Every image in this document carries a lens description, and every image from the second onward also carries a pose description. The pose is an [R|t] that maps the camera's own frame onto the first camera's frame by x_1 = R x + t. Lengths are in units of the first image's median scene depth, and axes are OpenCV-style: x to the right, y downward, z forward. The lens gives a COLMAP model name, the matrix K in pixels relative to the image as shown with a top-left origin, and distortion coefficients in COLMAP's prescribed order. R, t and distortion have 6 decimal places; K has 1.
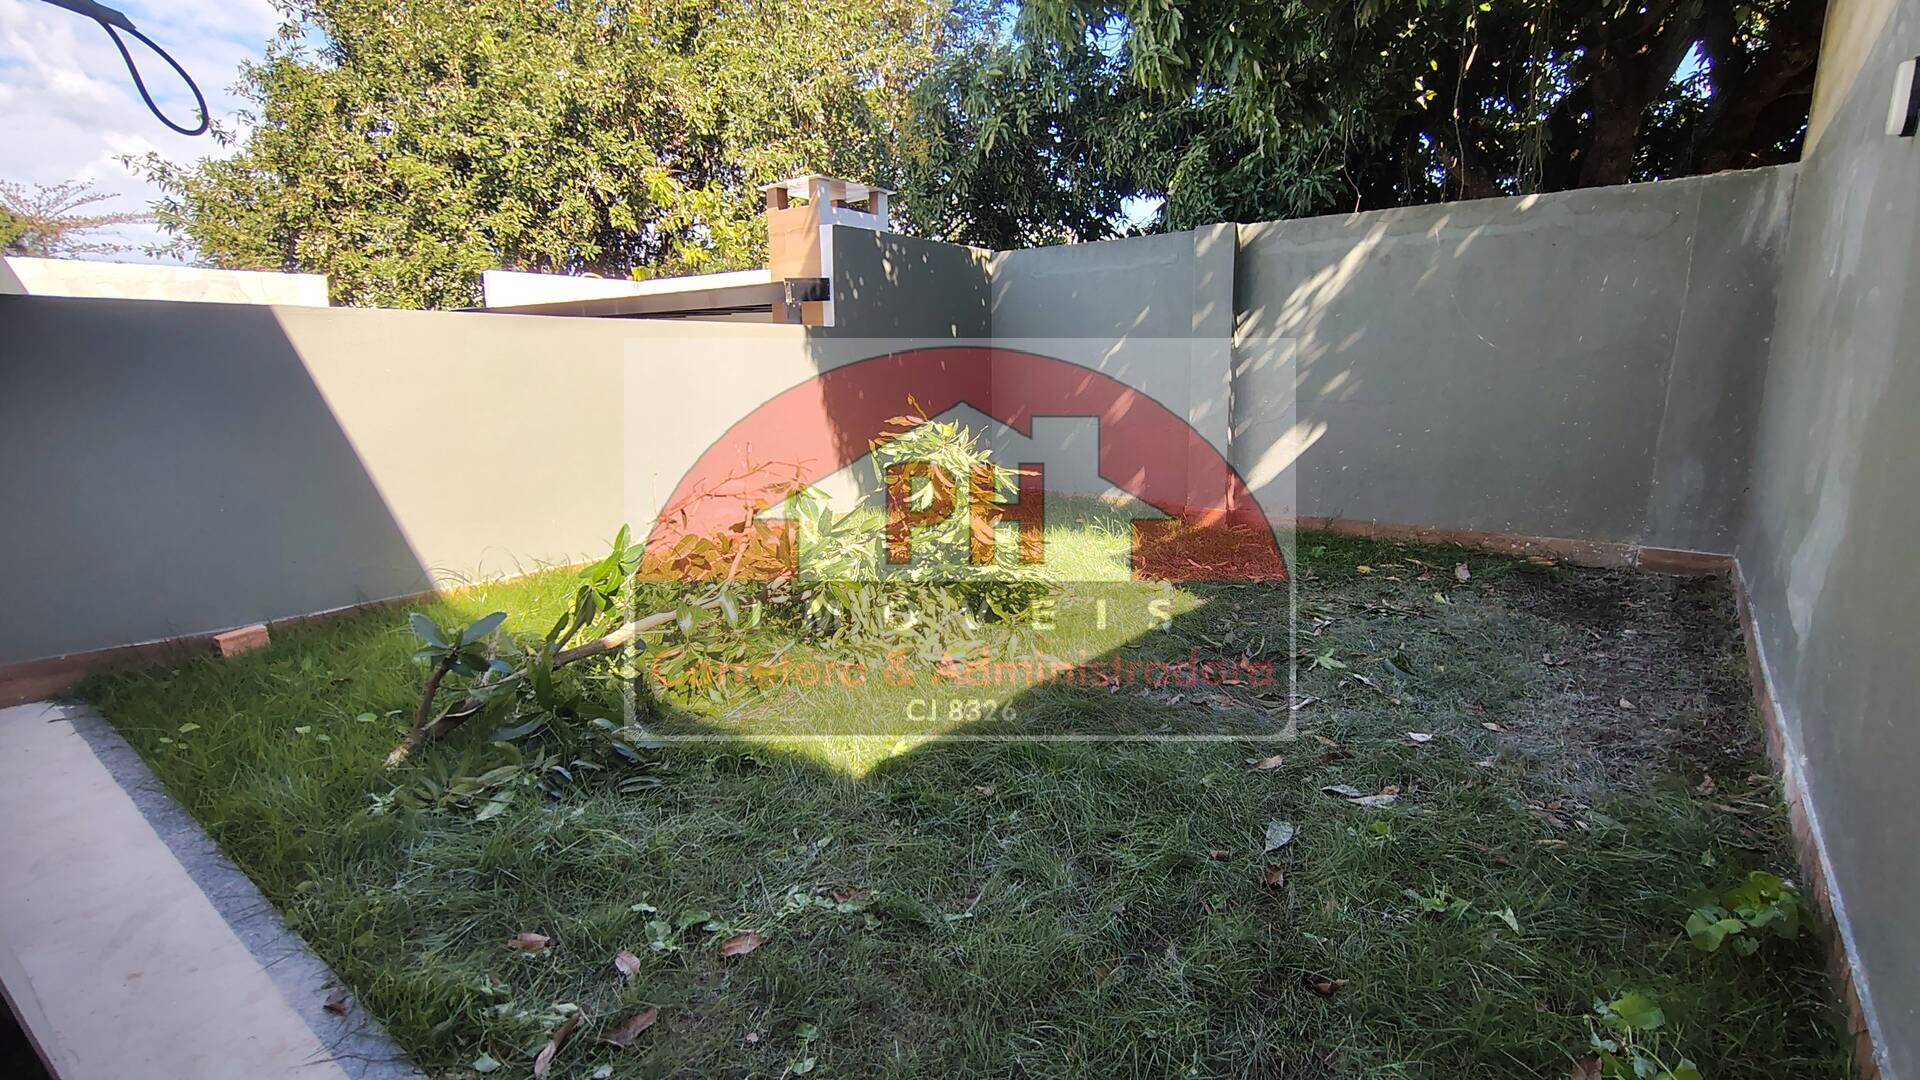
lens RADIAL K [[890.4, 0, 965.7], [0, 890.4, 549.5], [0, 0, 1]] dist [0.005120, 0.000466]
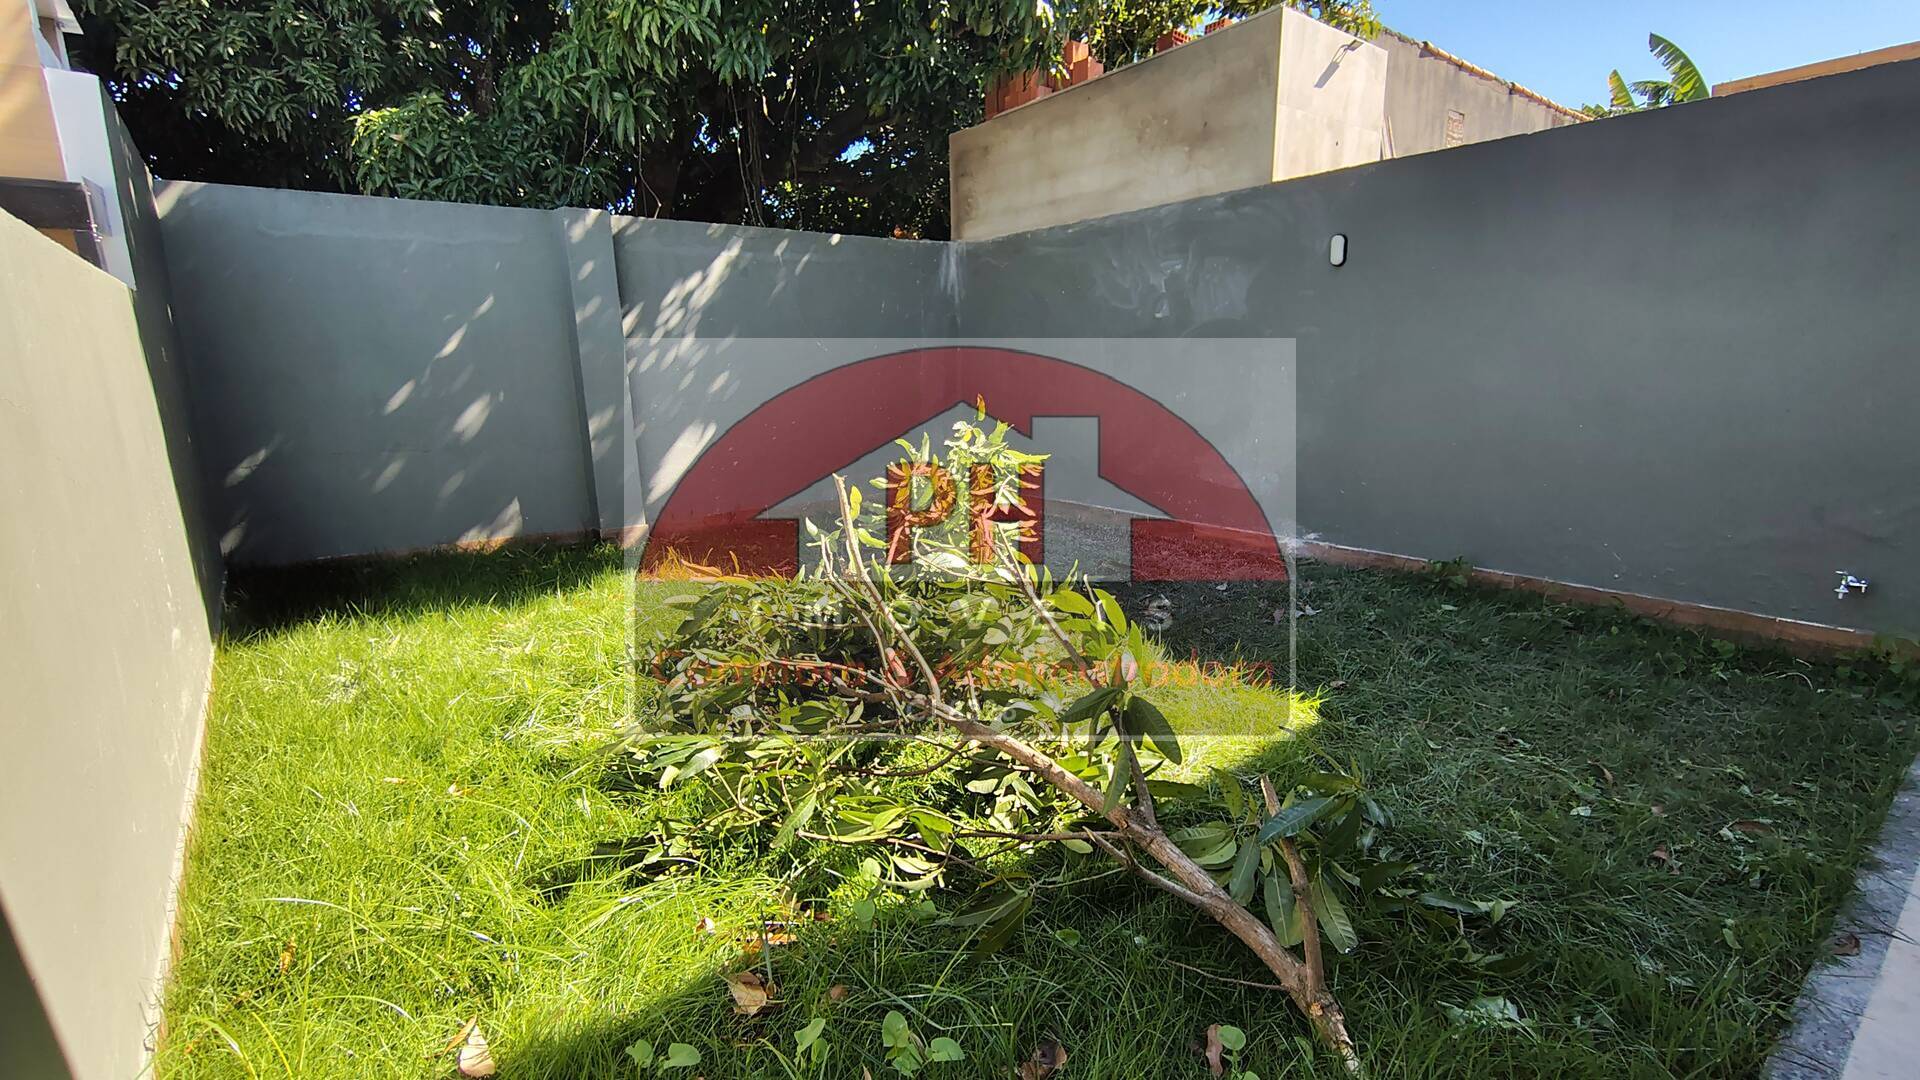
lens RADIAL K [[890.4, 0, 967.6], [0, 890.4, 536.2], [0, 0, 1]] dist [0.005120, 0.000466]
pose [[0.230795, -0.190023, 0.954267, -0.560399], [0.205597, 0.968124, 0.143057, -0.103475], [-0.951033, 0.163177, 0.262507, 0.480533]]
